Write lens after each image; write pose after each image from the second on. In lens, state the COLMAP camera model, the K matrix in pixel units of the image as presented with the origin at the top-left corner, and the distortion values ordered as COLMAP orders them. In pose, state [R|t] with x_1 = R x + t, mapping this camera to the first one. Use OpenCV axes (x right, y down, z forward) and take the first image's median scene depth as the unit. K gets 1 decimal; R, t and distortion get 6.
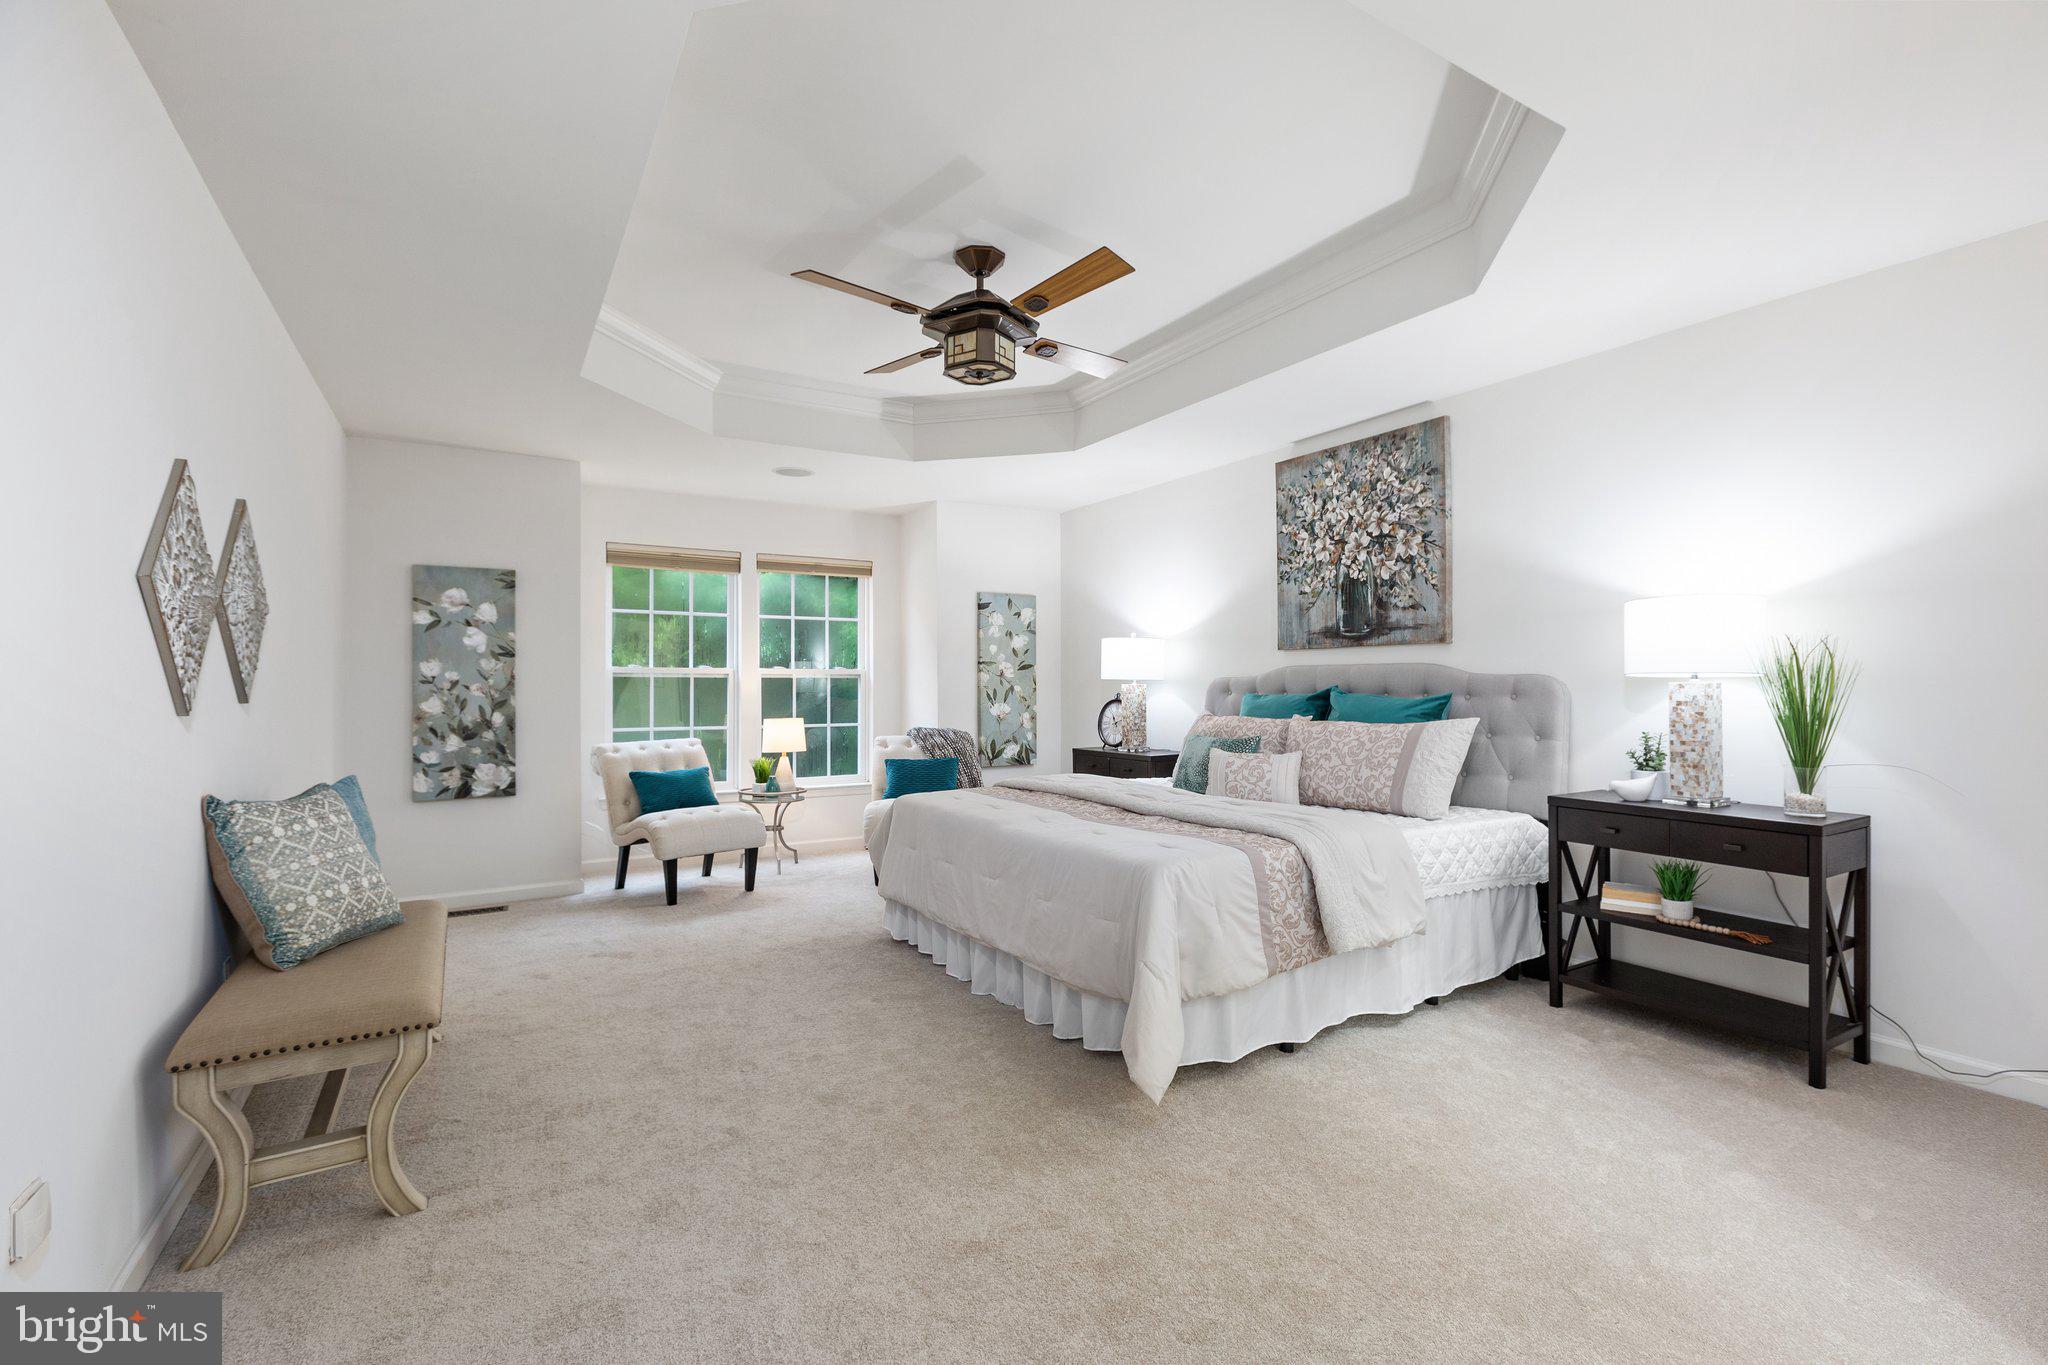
lens RADIAL K [[908.7, 0, 1033.7], [0, 908.7, 691.2], [0, 0, 1]] dist [0.002285, 0.000191]
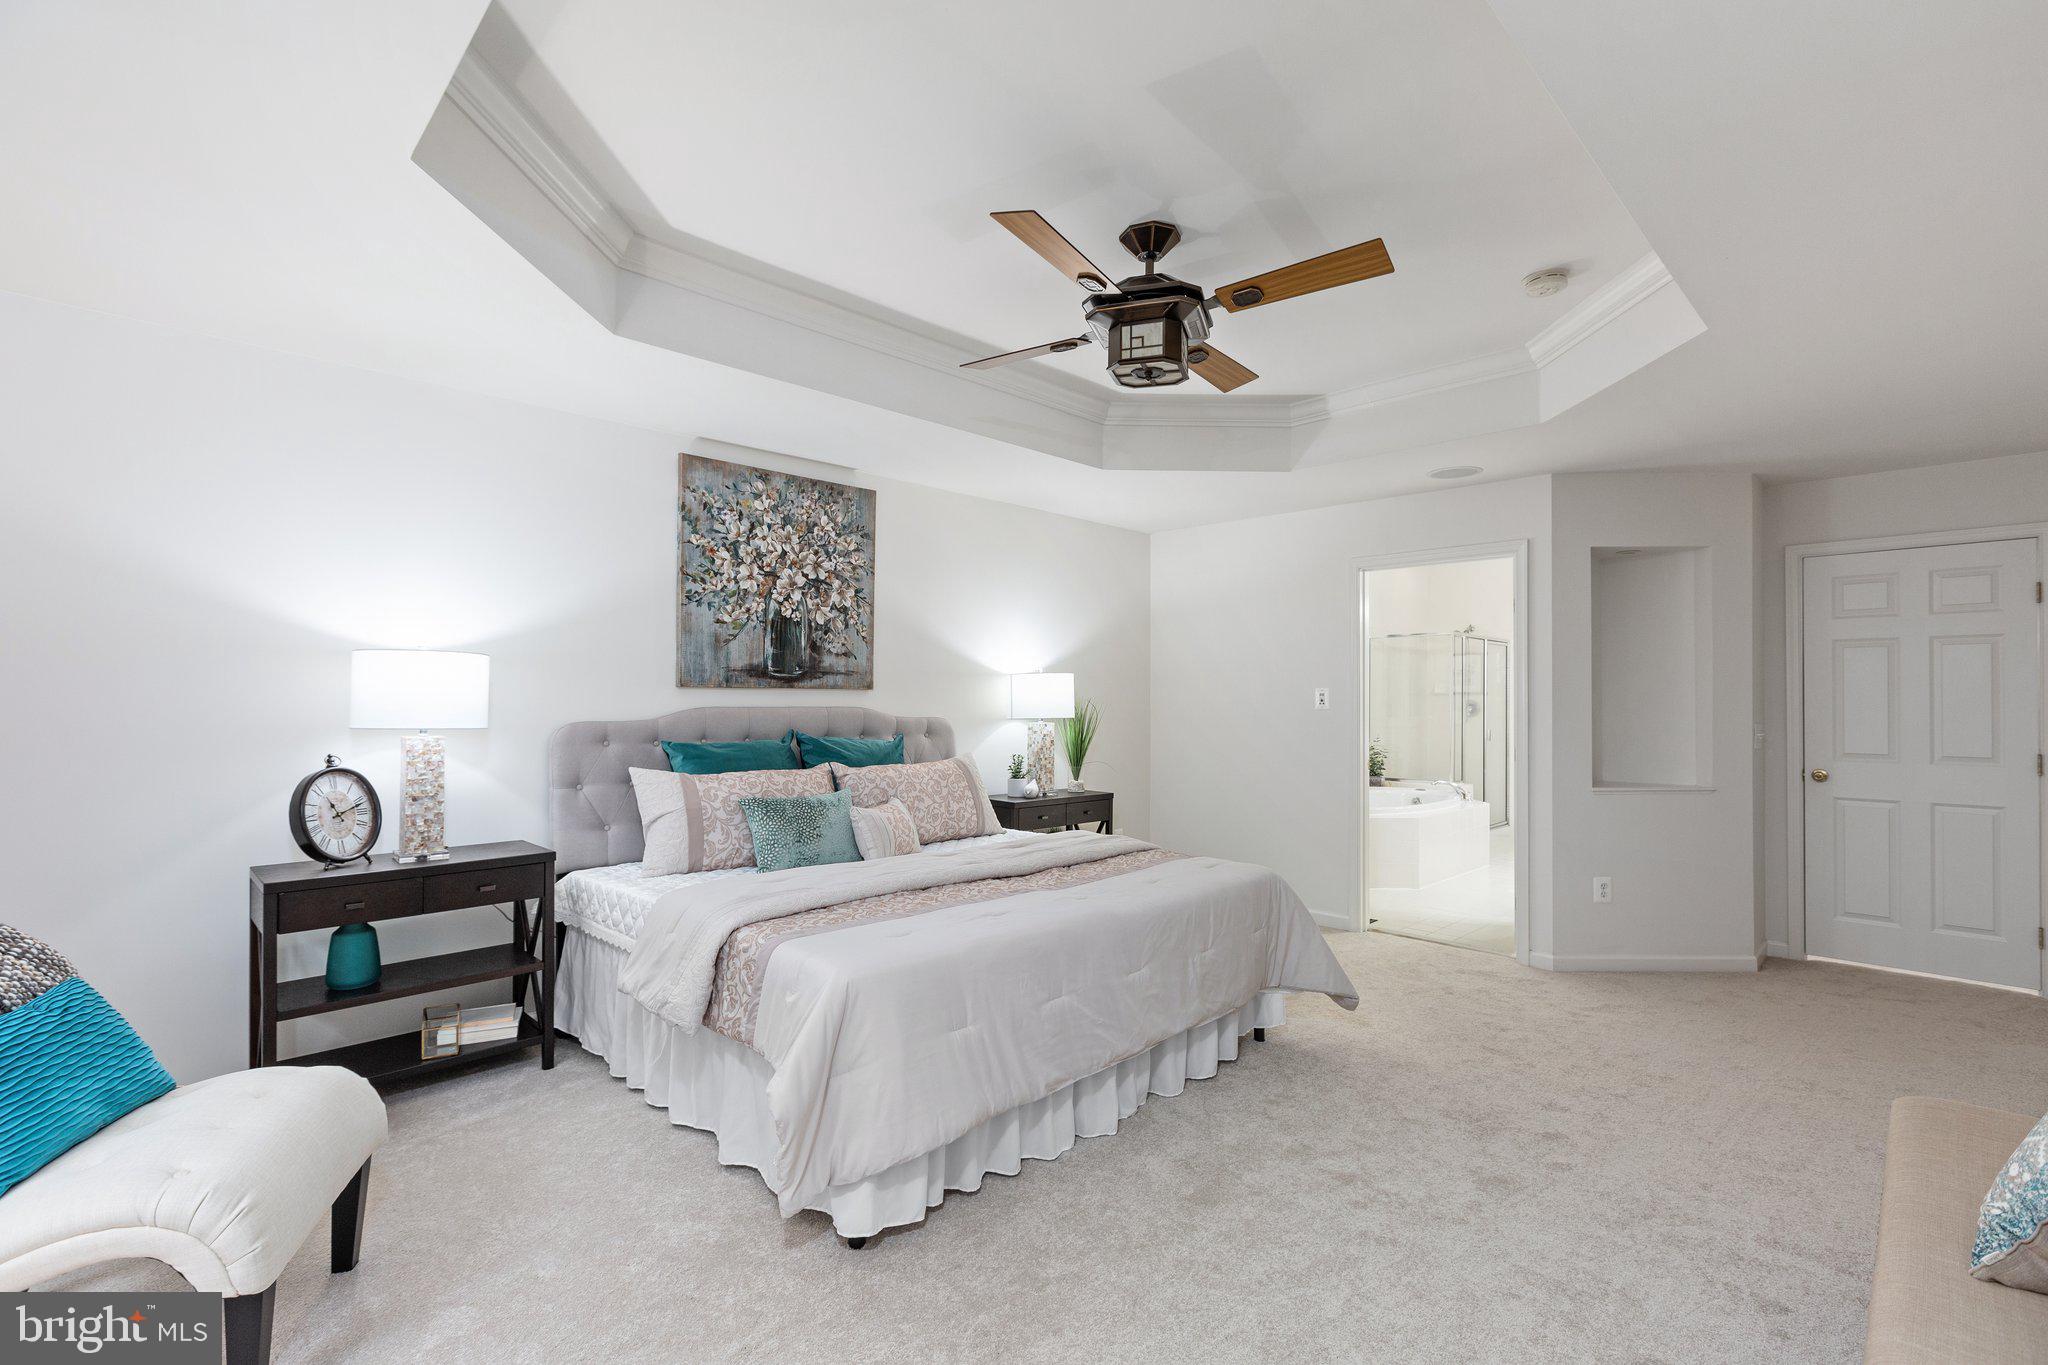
lens RADIAL K [[908.7, 0, 1033.7], [0, 908.7, 691.2], [0, 0, 1]] dist [0.002285, 0.000191]
pose [[-0.224727, 0.013631, 0.974326, -0.645368], [0.006196, 0.999902, -0.012560, -0.033011], [-0.974402, 0.003215, -0.224790, 0.978816]]
